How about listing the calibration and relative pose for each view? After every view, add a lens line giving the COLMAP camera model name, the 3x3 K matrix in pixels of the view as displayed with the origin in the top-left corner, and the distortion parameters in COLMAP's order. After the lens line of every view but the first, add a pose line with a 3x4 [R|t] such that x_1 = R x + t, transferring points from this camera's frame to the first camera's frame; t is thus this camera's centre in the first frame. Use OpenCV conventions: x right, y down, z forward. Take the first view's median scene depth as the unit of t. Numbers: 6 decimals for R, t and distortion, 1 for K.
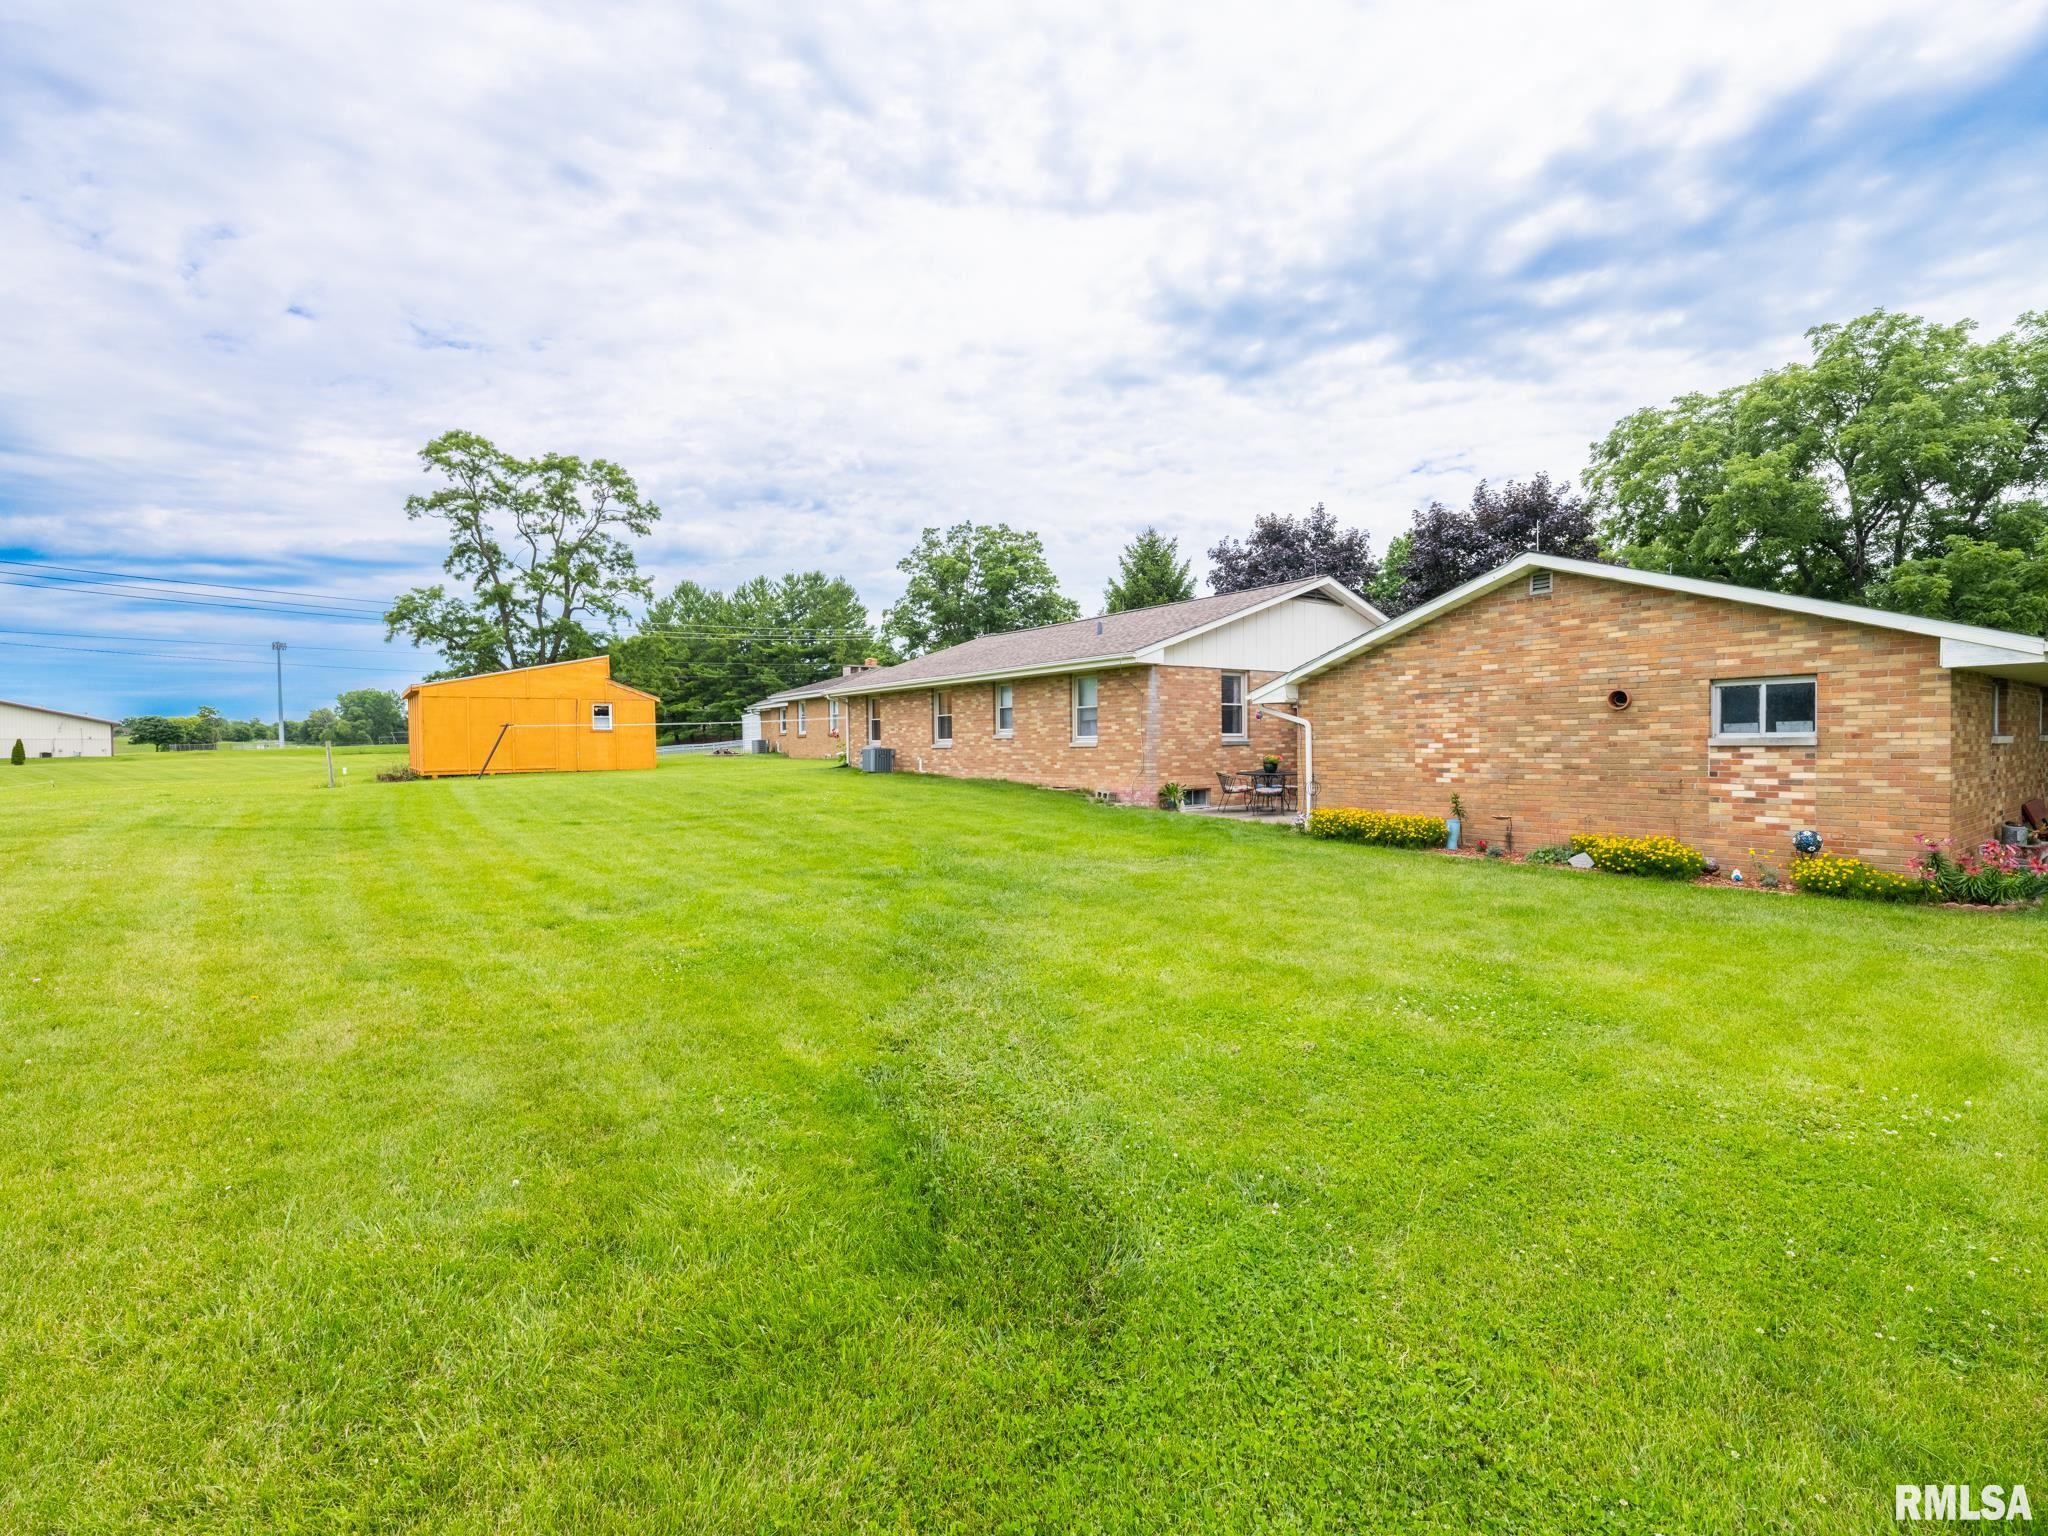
lens RADIAL K [[912.0, 0, 1024.0], [0, 912.0, 768.0], [0, 0, 1]] dist [-0.002097, 0.000203]
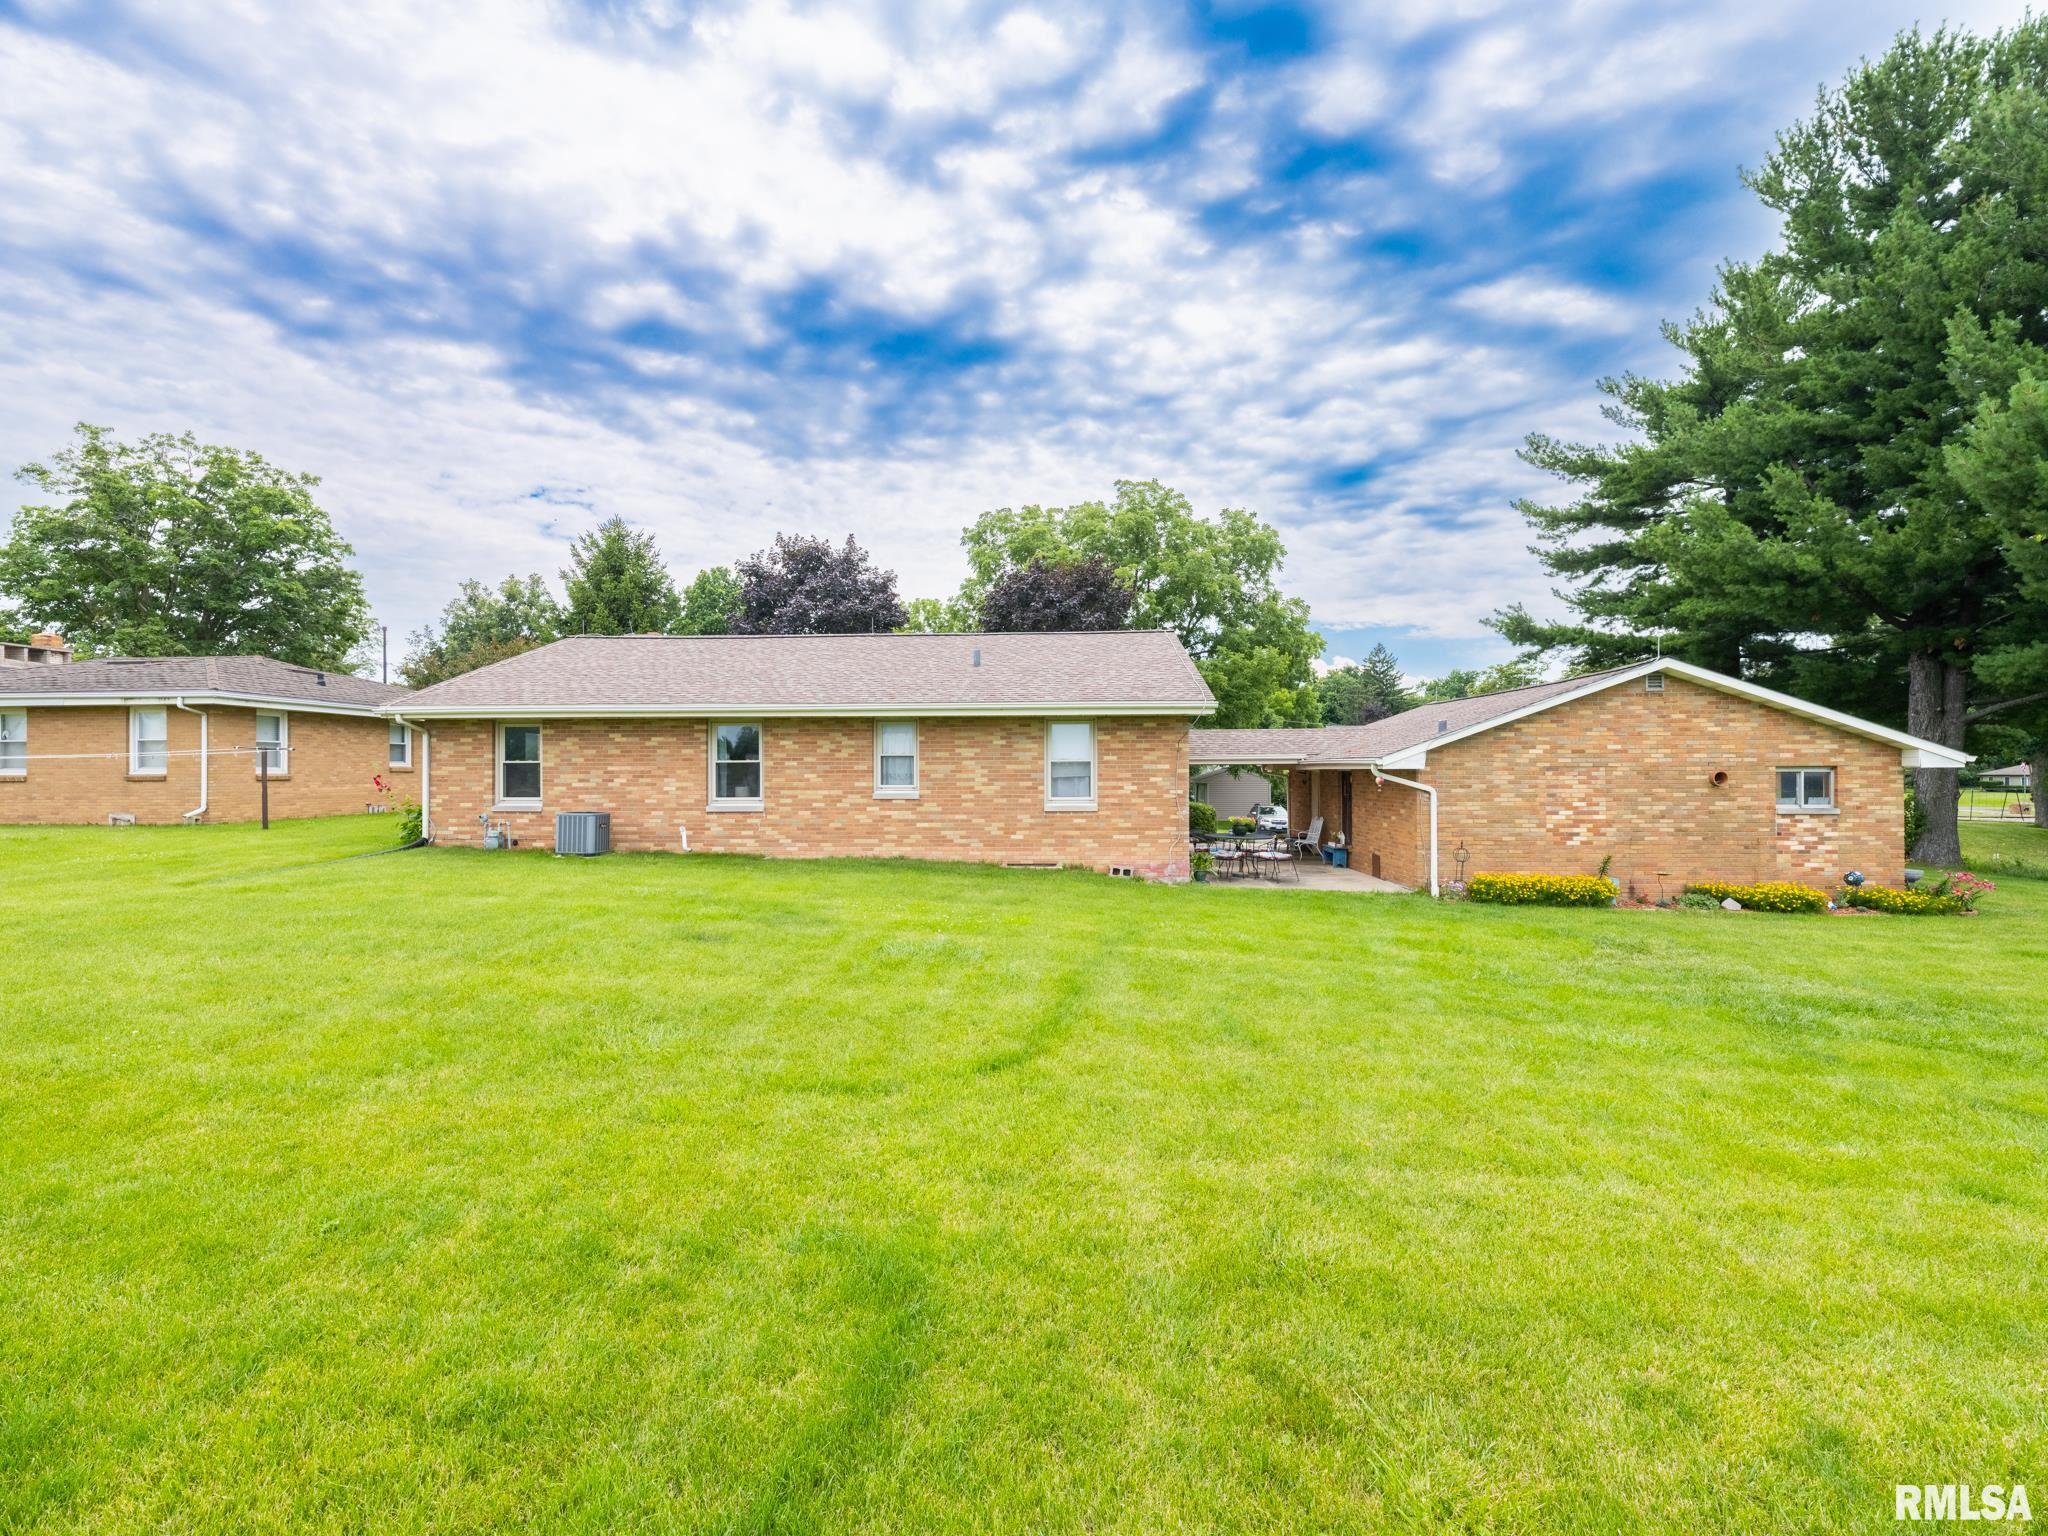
lens RADIAL K [[936.7, 0, 1024.0], [0, 936.7, 768.0], [0, 0, 1]] dist [0.000289, -0.000300]
pose [[0.643140, 0.016193, 0.765577, -0.958143], [0.015295, 0.999305, -0.033985, -0.055536], [-0.765596, 0.033566, 0.642446, 0.836910]]
